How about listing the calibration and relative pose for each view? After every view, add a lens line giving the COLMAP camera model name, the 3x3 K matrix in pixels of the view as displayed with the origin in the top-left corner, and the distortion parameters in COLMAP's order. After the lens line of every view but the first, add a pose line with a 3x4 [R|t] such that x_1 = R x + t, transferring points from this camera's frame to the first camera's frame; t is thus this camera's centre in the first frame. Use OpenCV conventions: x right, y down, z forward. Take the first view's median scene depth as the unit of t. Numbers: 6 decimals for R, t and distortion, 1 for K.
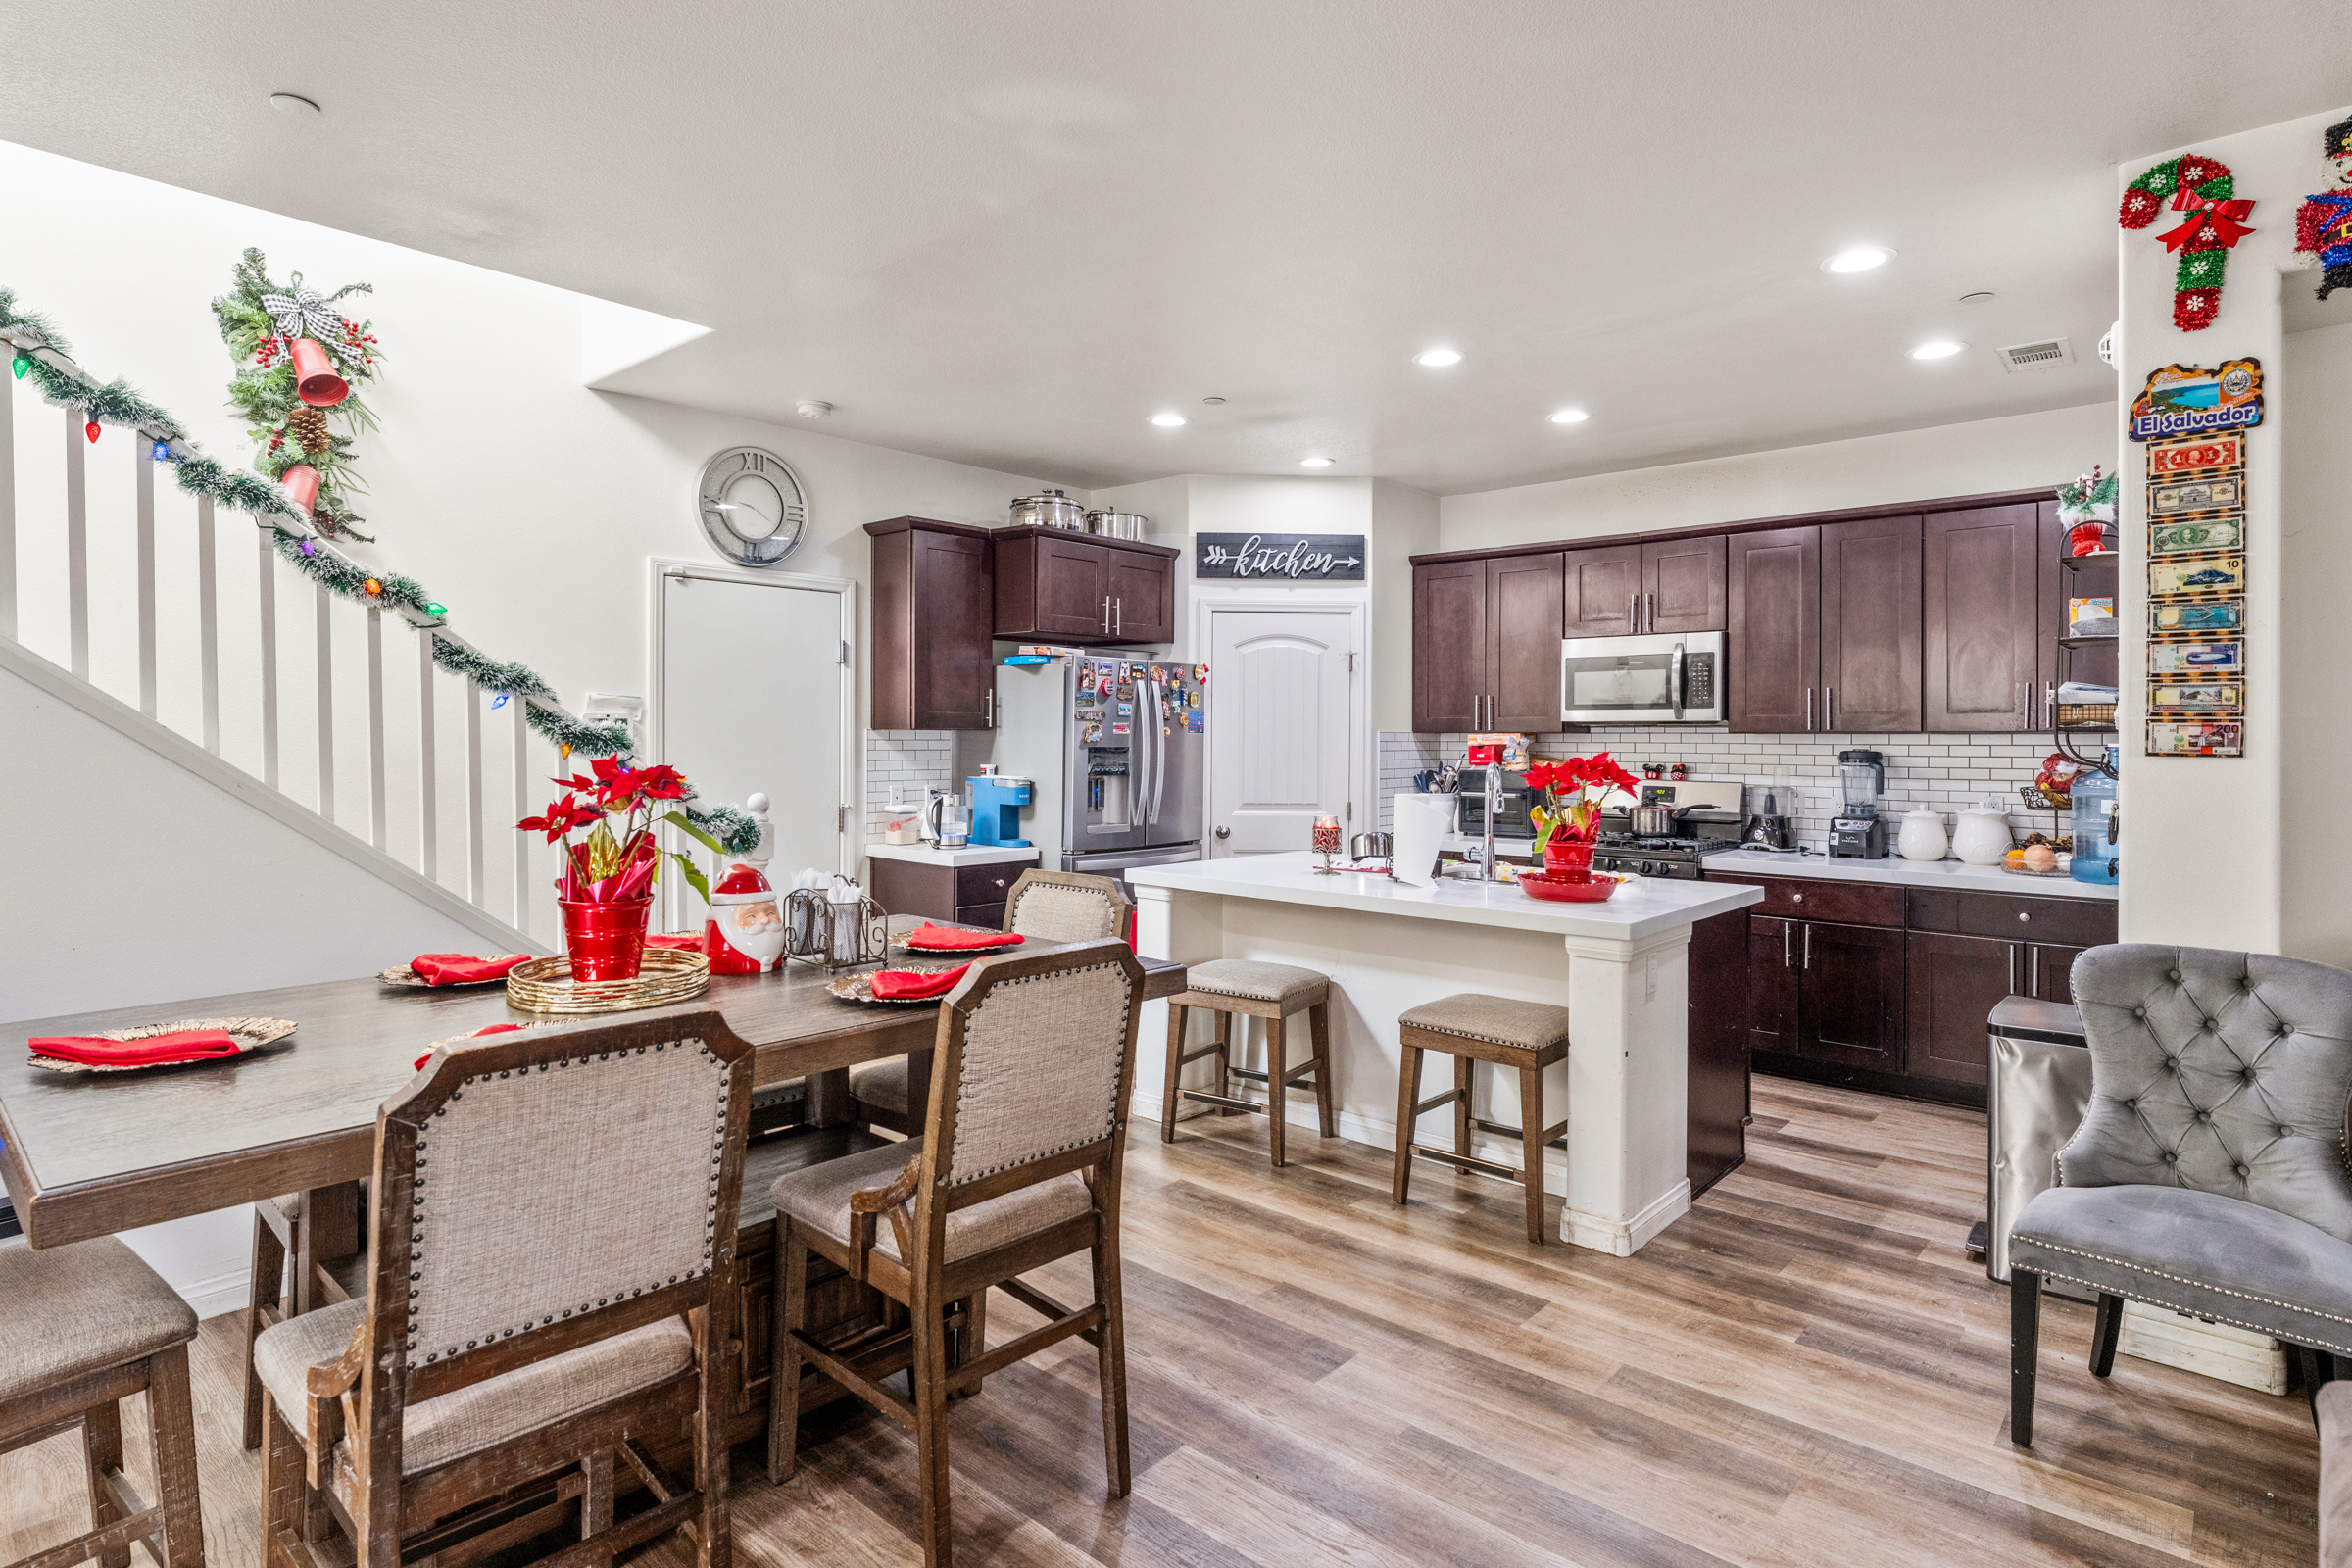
lens RADIAL K [[1229.1, 0, 1173.7], [0, 1229.1, 752.4], [0, 0, 1]] dist [0.000600, 0.000090]
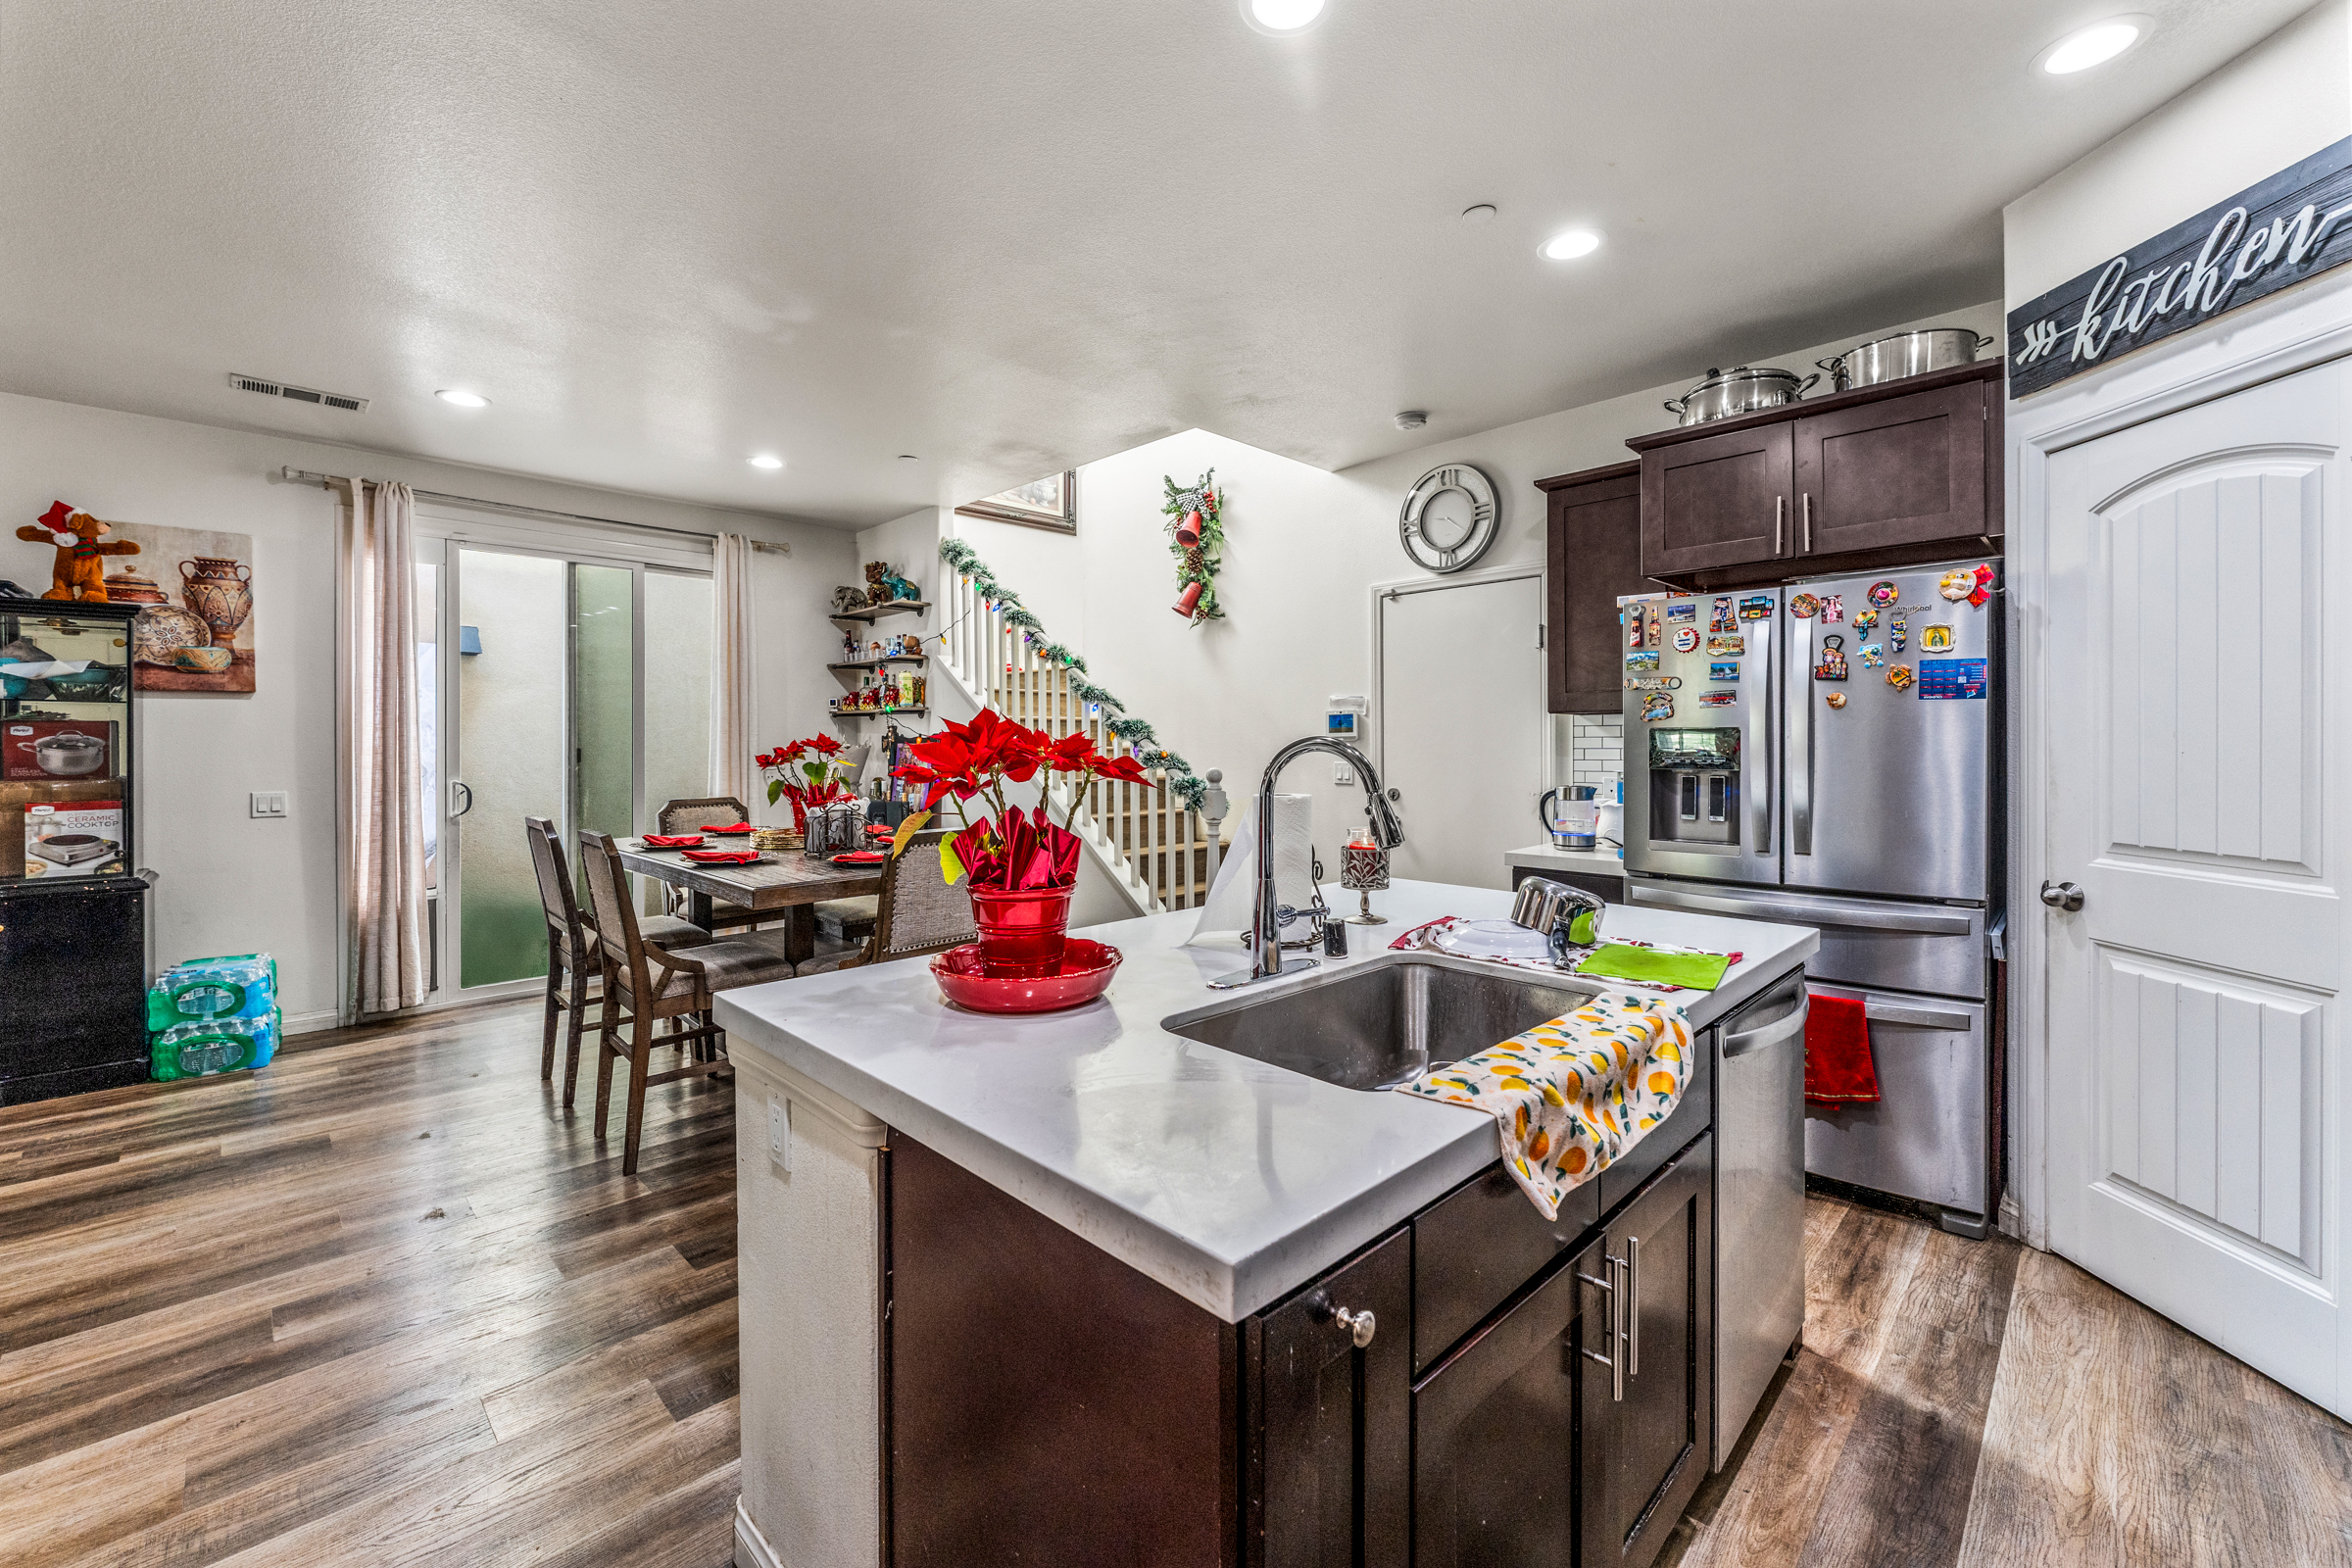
lens RADIAL K [[949.2, 0, 1170.9], [0, 949.2, 754.3], [0, 0, 1]] dist [0.000257, -0.000149]
pose [[-0.058662, 0.004750, -0.998267, 0.442281], [-0.010080, 0.999935, 0.005350, 0.009496], [0.998227, 0.010376, -0.058610, 0.670290]]
